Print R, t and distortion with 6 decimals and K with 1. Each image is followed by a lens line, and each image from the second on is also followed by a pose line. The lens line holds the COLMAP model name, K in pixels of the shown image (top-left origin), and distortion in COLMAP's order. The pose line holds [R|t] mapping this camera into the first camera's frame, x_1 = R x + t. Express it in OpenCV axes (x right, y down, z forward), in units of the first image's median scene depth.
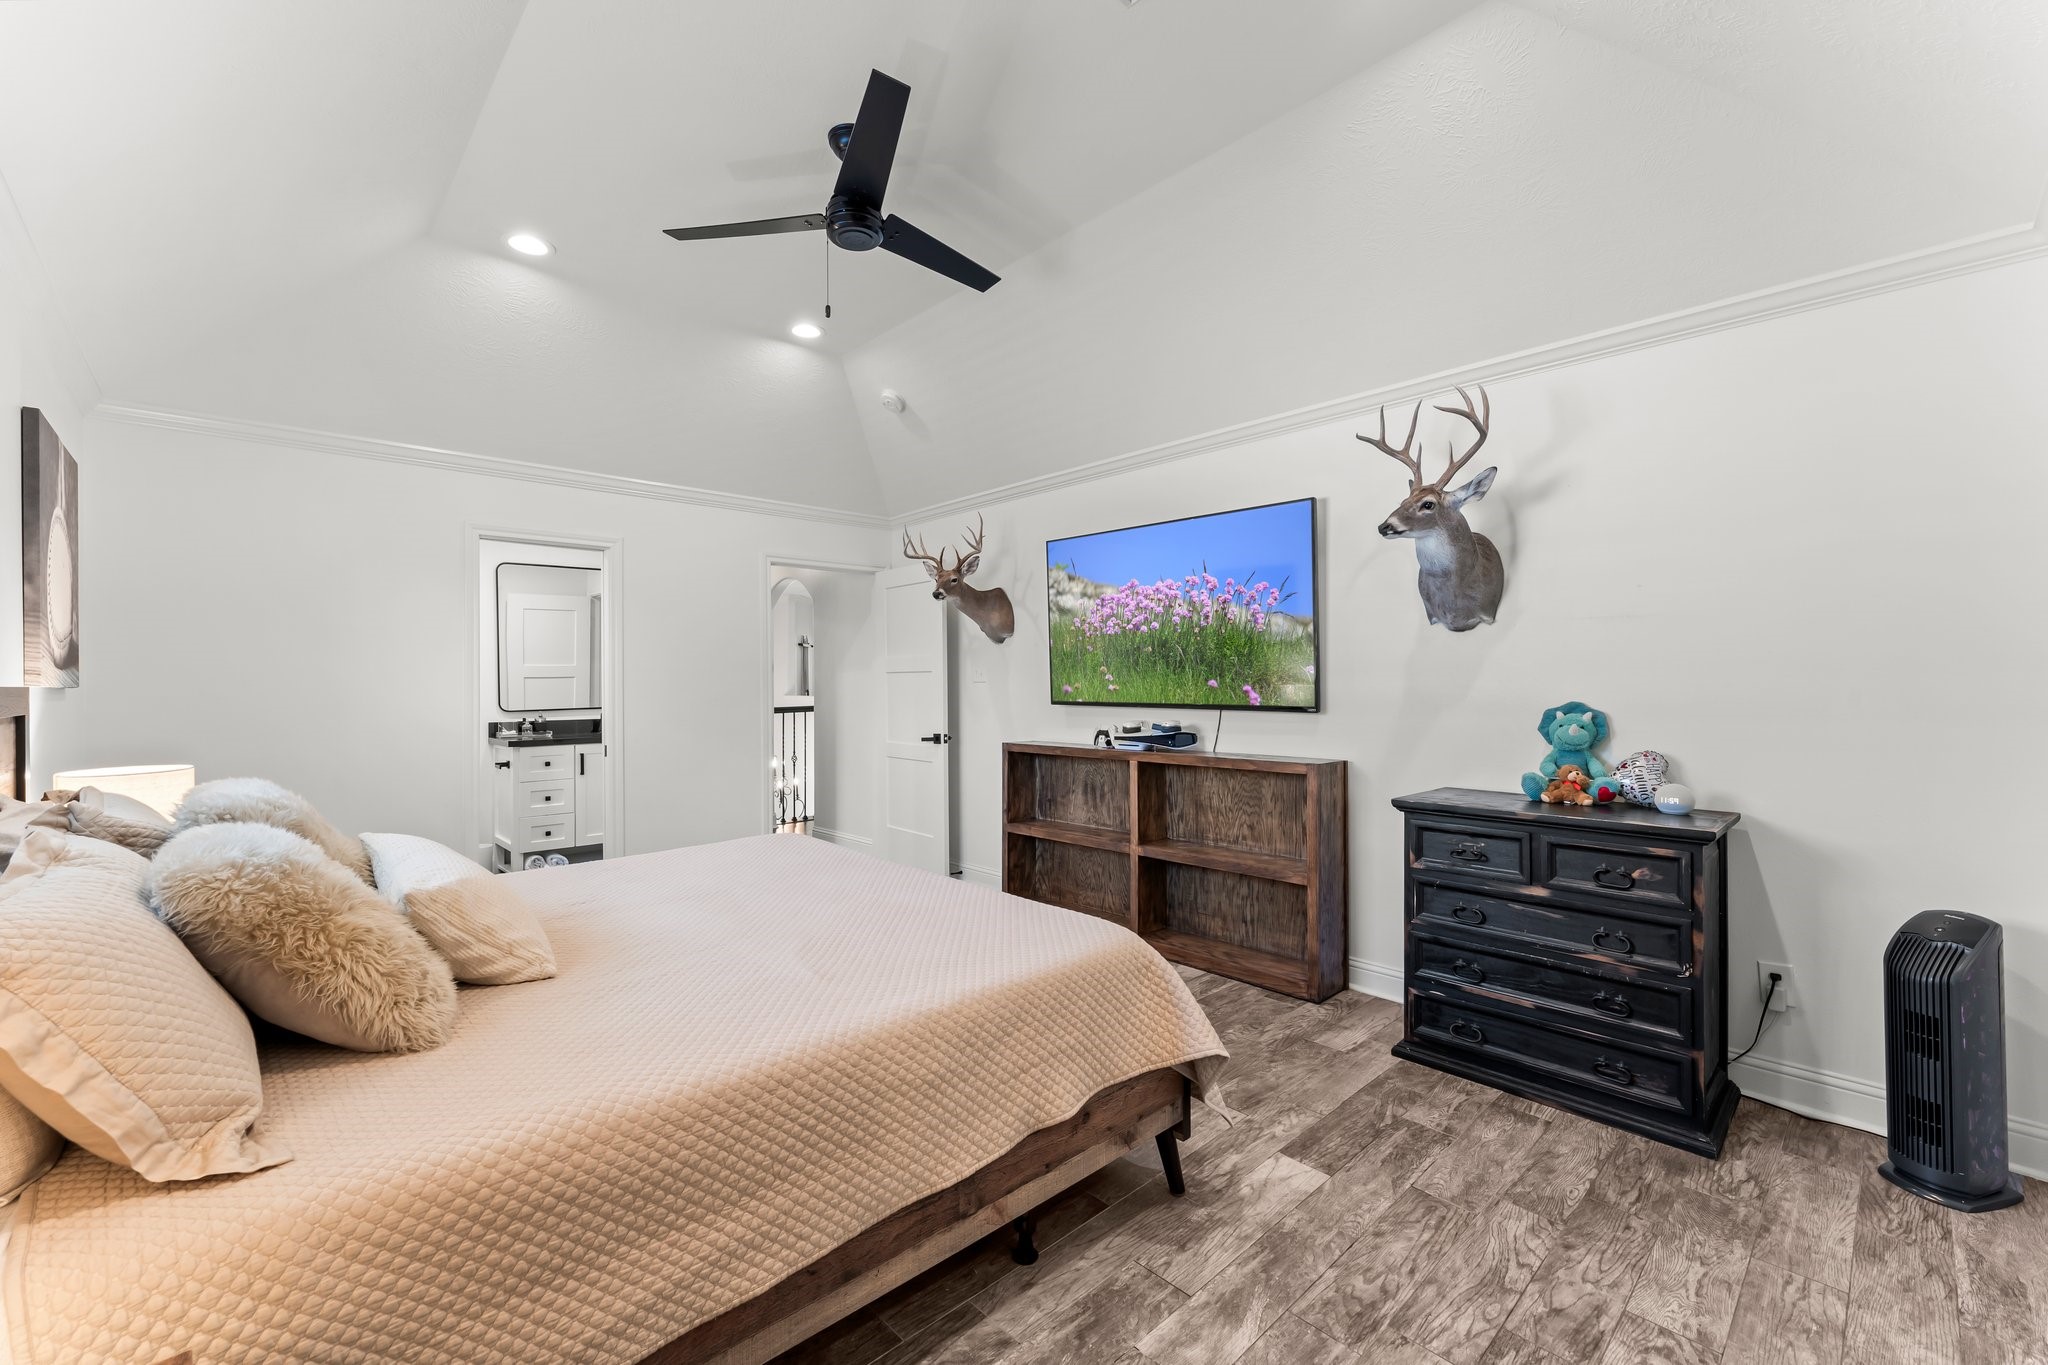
lens RADIAL K [[823.5, 0, 1019.9], [0, 823.5, 686.3], [0, 0, 1]] dist [0.003601, 0.000168]
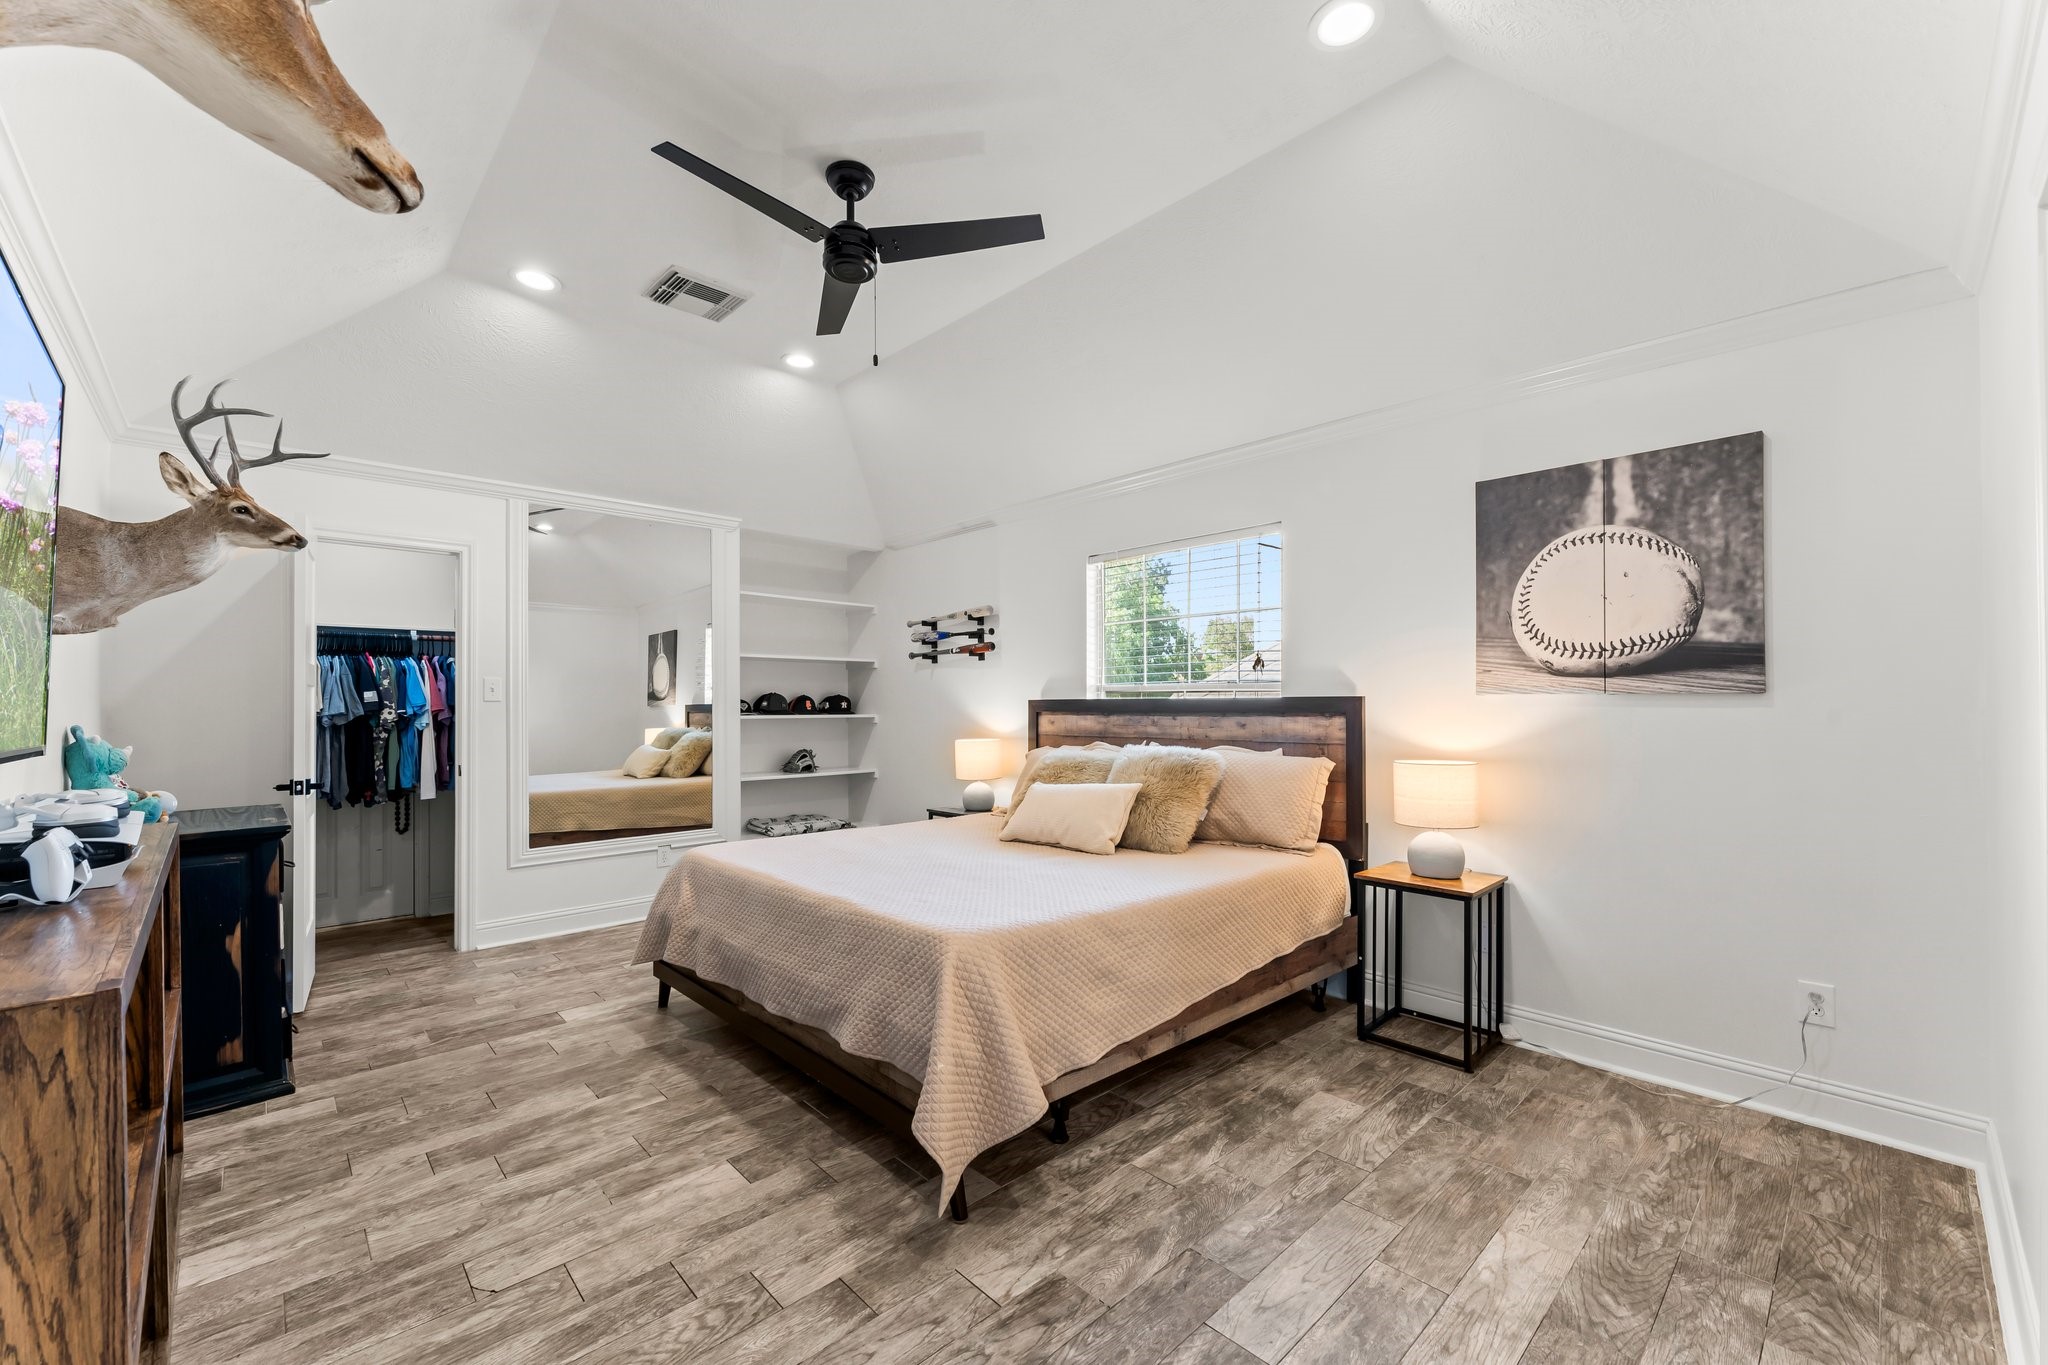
lens RADIAL K [[823.5, 0, 1027.3], [0, 823.5, 699.1], [0, 0, 1]] dist [0.003601, 0.000168]
pose [[-0.999912, 0.006807, -0.011406, -0.461019], [0.006842, 0.999972, -0.003006, -0.003126], [0.011385, -0.003084, -0.999930, 2.305884]]
